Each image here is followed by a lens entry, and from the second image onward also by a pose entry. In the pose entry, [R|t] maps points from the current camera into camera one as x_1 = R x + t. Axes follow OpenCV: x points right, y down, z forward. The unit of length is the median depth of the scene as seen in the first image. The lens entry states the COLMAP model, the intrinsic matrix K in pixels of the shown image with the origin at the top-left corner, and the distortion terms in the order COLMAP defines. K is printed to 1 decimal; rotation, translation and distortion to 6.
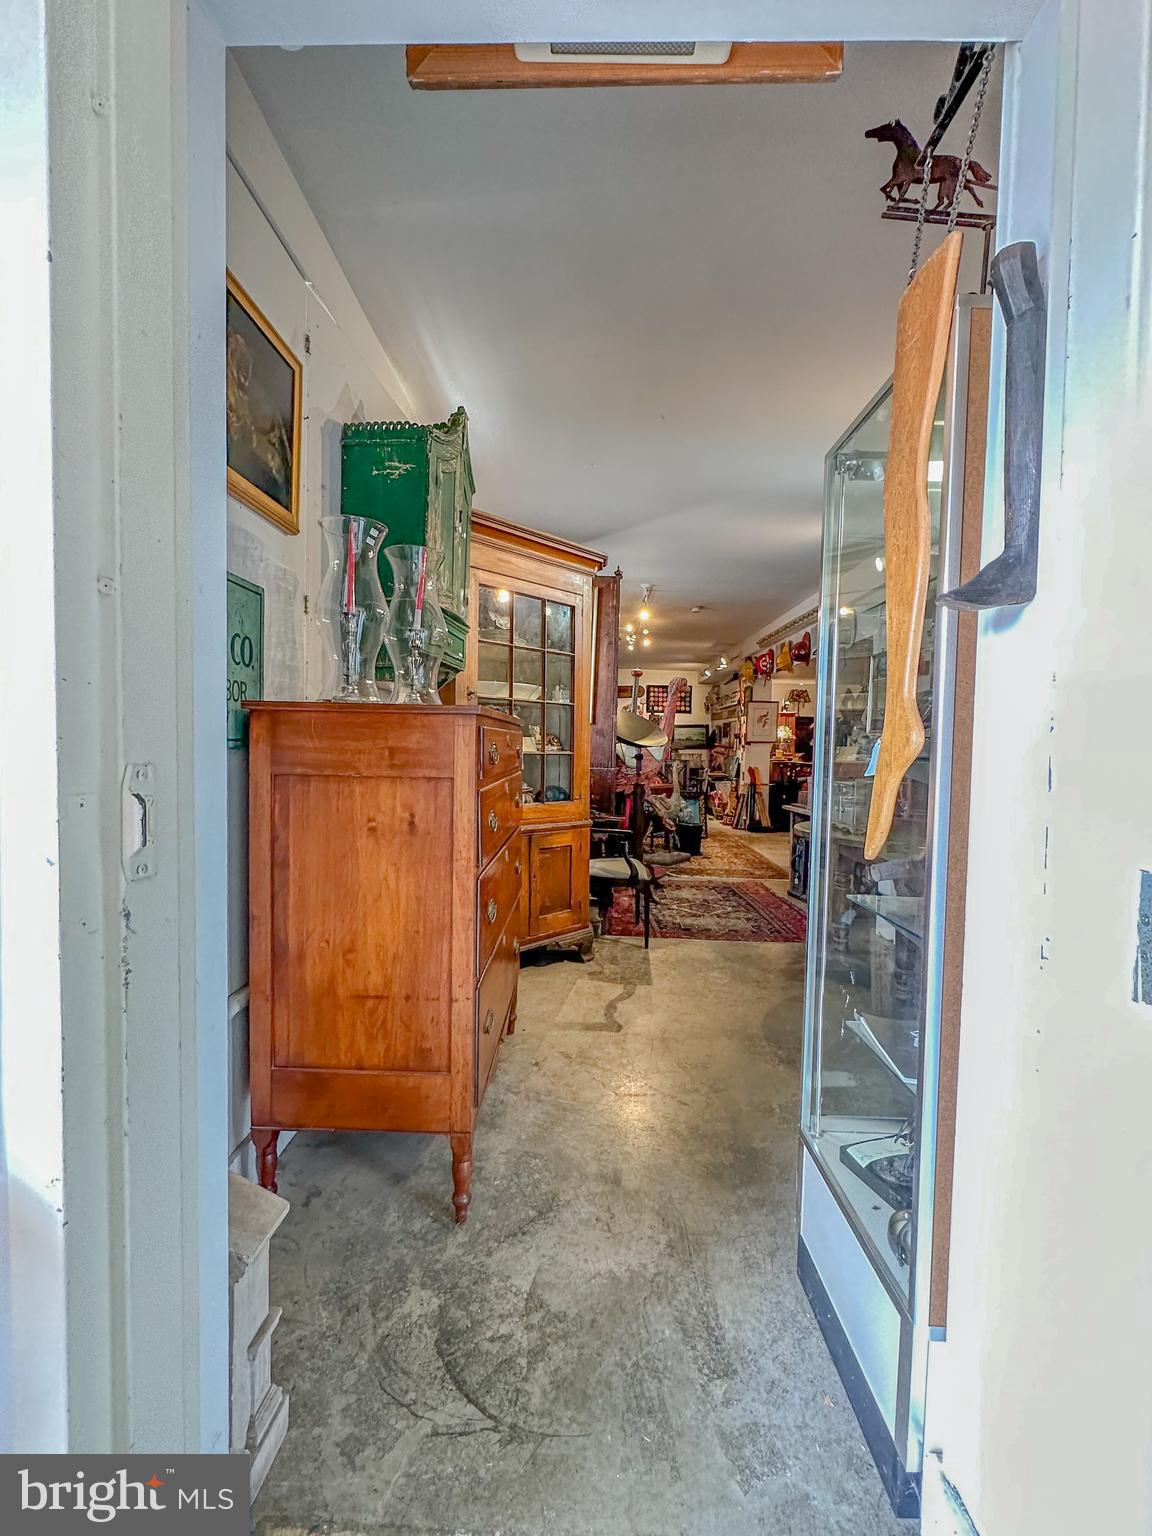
lens RADIAL K [[606.8, 0, 578.4], [0, 606.8, 769.8], [0, 0, 1]] dist [-0.001961, 0.000307]
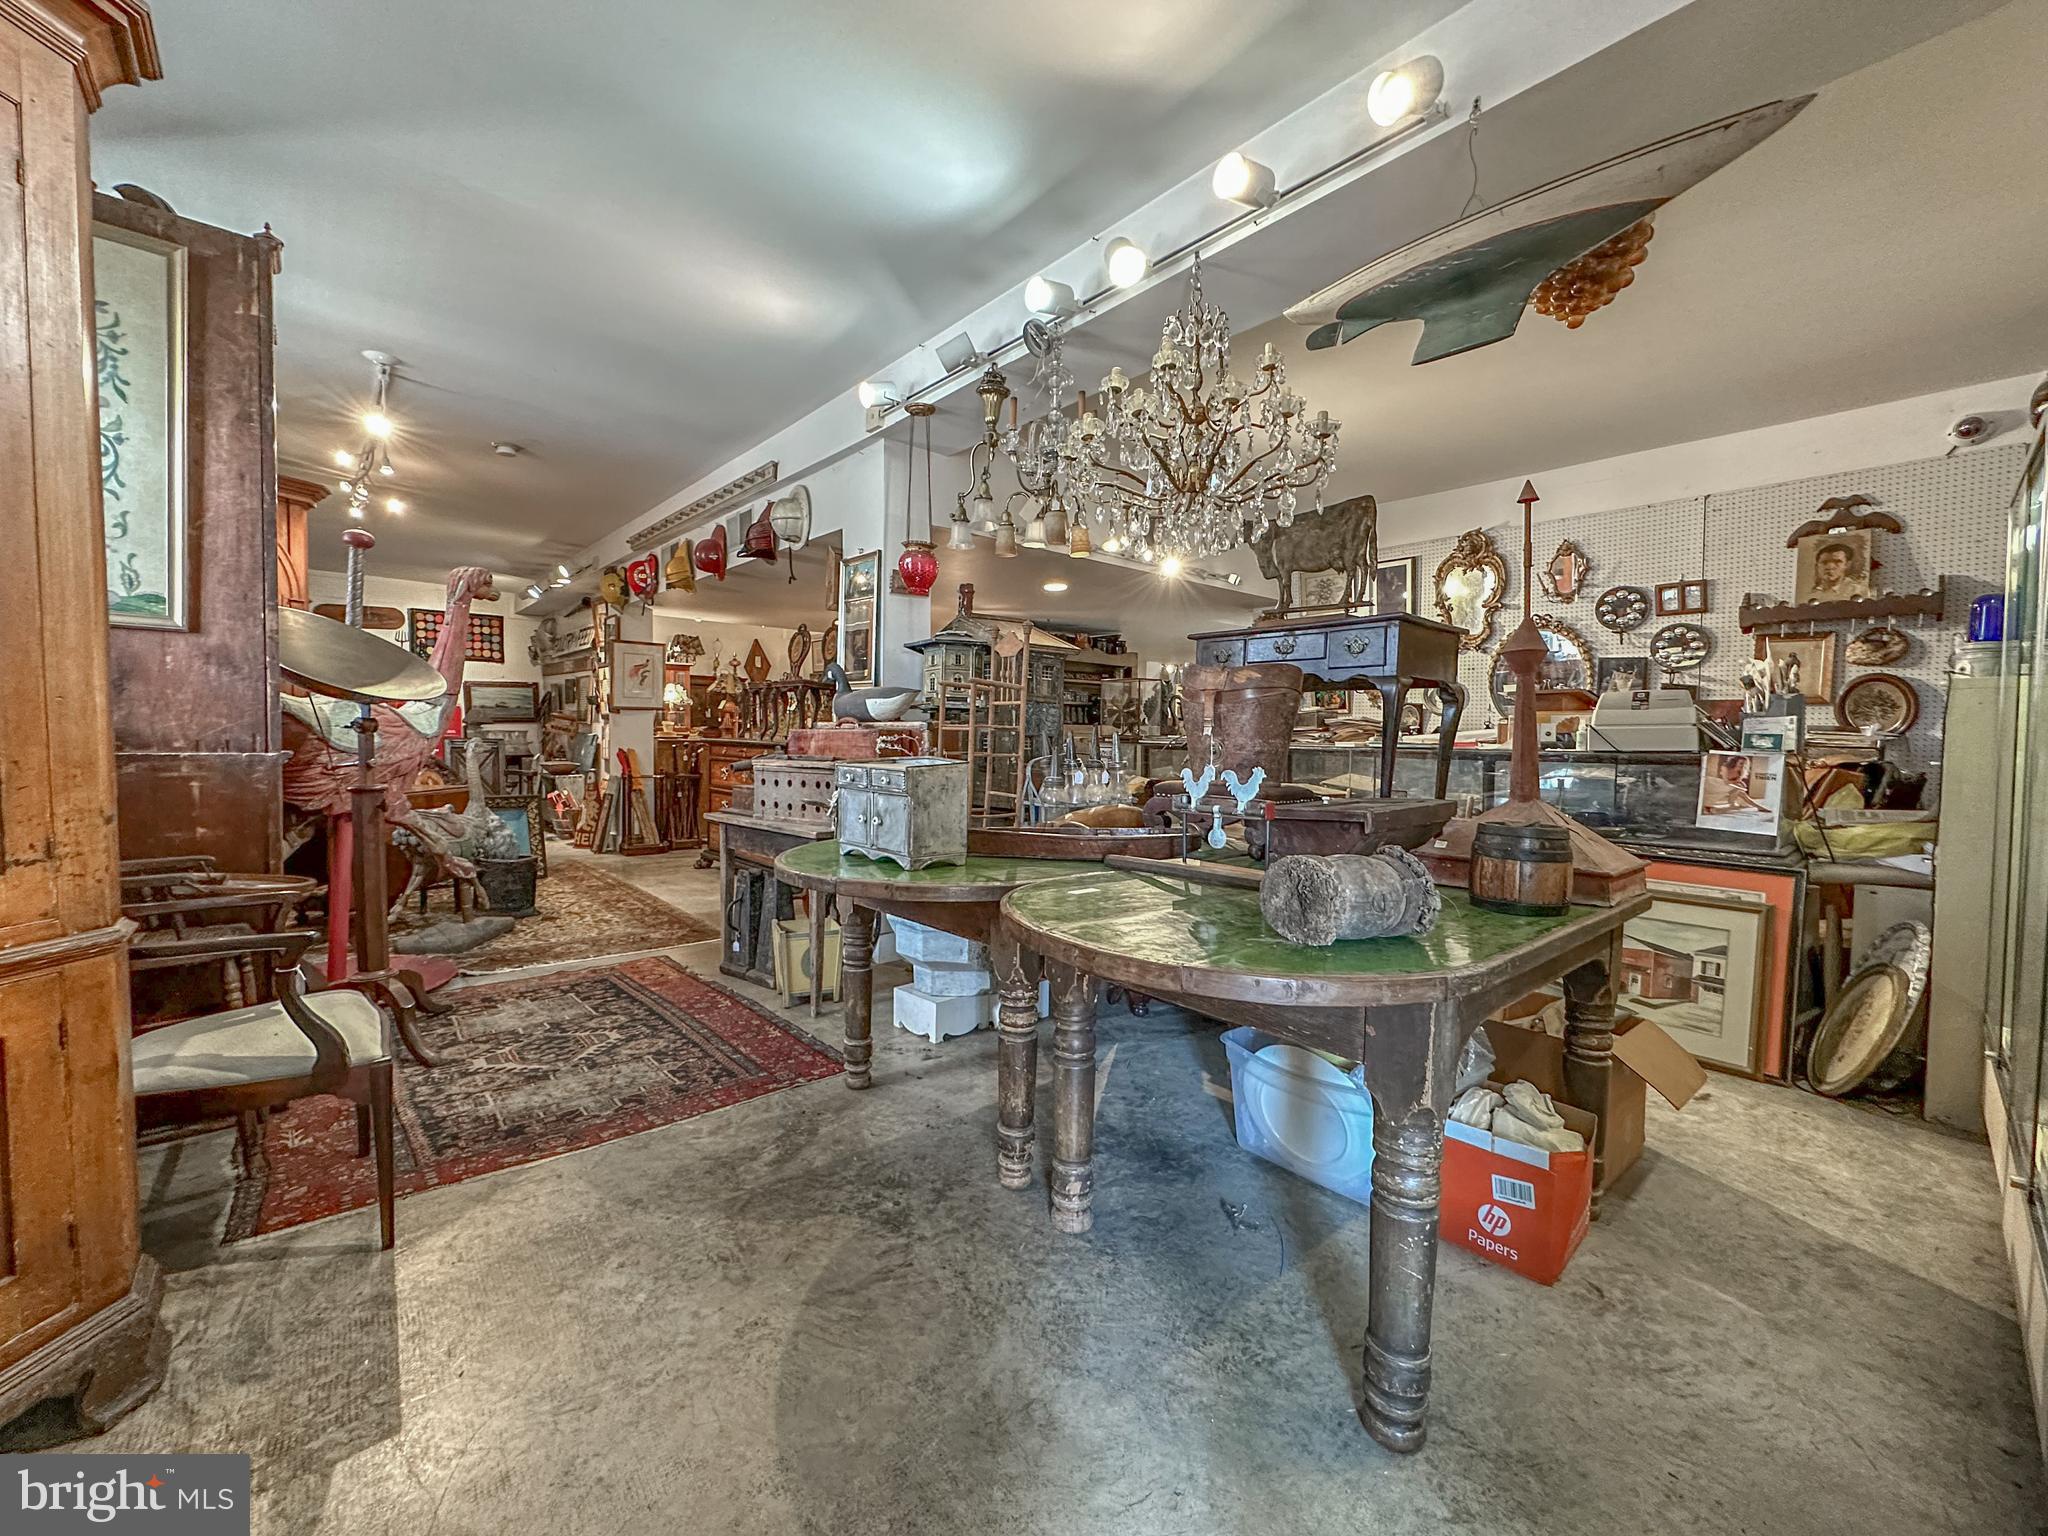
lens RADIAL K [[809.1, 0, 1021.5], [0, 809.1, 769.4], [0, 0, 1]] dist [-0.001961, 0.000307]
pose [[0.731189, -0.037332, 0.681153, 0.036758], [0.024473, 0.999294, 0.028497, 0.003731], [-0.681736, -0.004167, 0.731587, 0.204633]]
